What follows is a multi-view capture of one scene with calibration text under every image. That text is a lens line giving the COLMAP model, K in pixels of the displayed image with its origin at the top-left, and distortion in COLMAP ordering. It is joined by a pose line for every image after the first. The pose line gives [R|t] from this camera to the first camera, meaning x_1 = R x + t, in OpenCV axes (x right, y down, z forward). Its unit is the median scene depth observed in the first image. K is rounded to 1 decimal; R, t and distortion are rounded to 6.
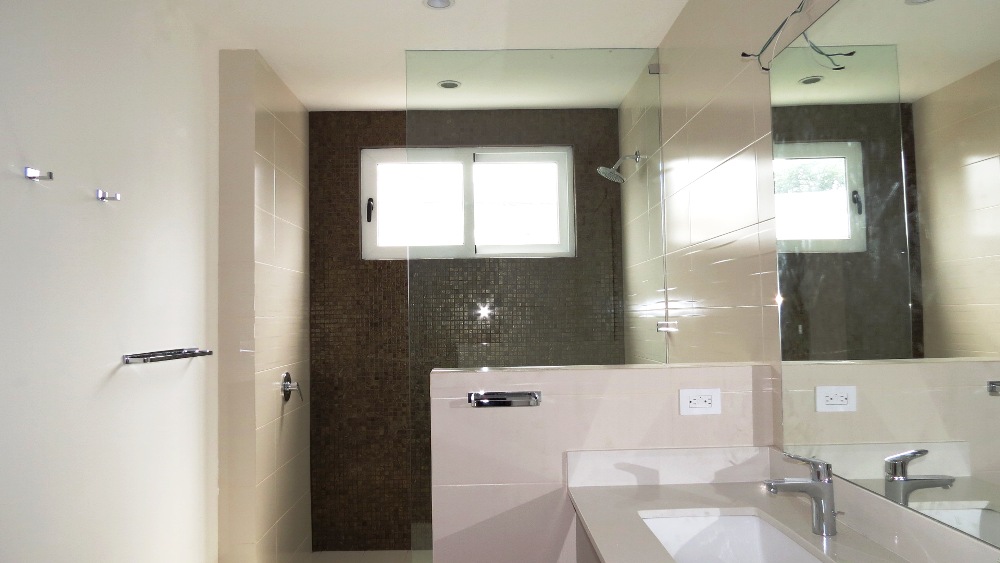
lens RADIAL K [[710.7, 0, 500.0], [0, 710.7, 281.5], [0, 0, 1]] dist [-0.054722, 0.032086]
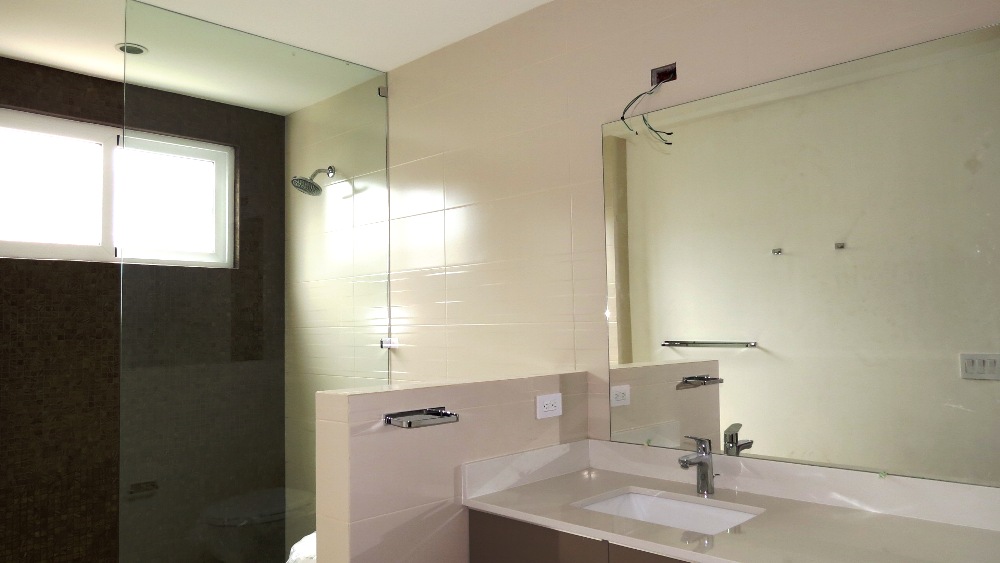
lens RADIAL K [[710.7, 0, 500.0], [0, 710.7, 281.5], [0, 0, 1]] dist [-0.054722, 0.032086]
pose [[0.709798, 0.045141, 0.702957, -0.292493], [-0.027049, 0.998955, -0.036836, 0.006466], [-0.703886, 0.007132, 0.710277, 0.118755]]
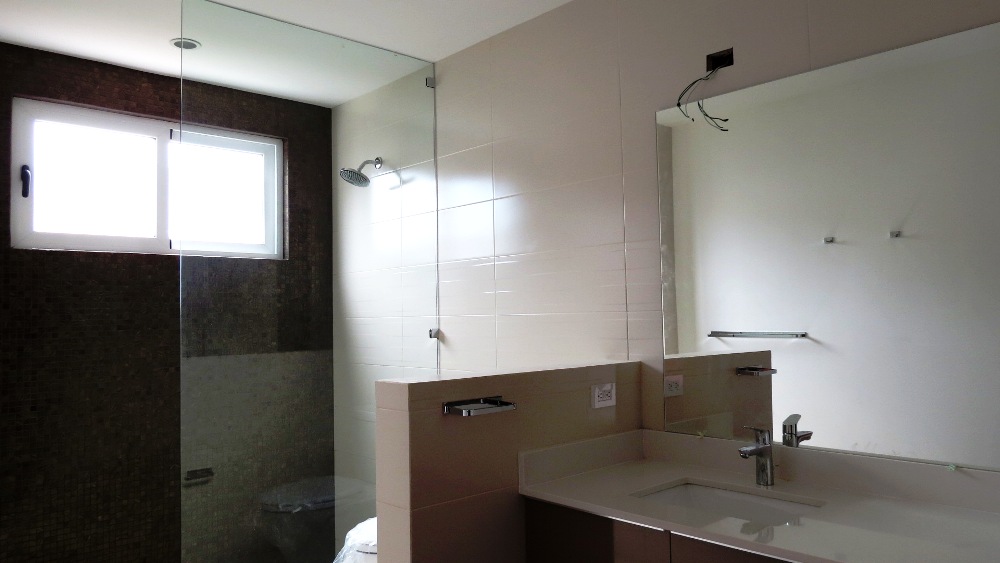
lens RADIAL K [[710.7, 0, 500.0], [0, 710.7, 281.5], [0, 0, 1]] dist [-0.054722, 0.032086]
pose [[0.743672, 0.034289, 0.667664, -0.303100], [-0.025171, 0.999412, -0.023290, 0.008327], [-0.668070, 0.000515, 0.744098, 0.129990]]
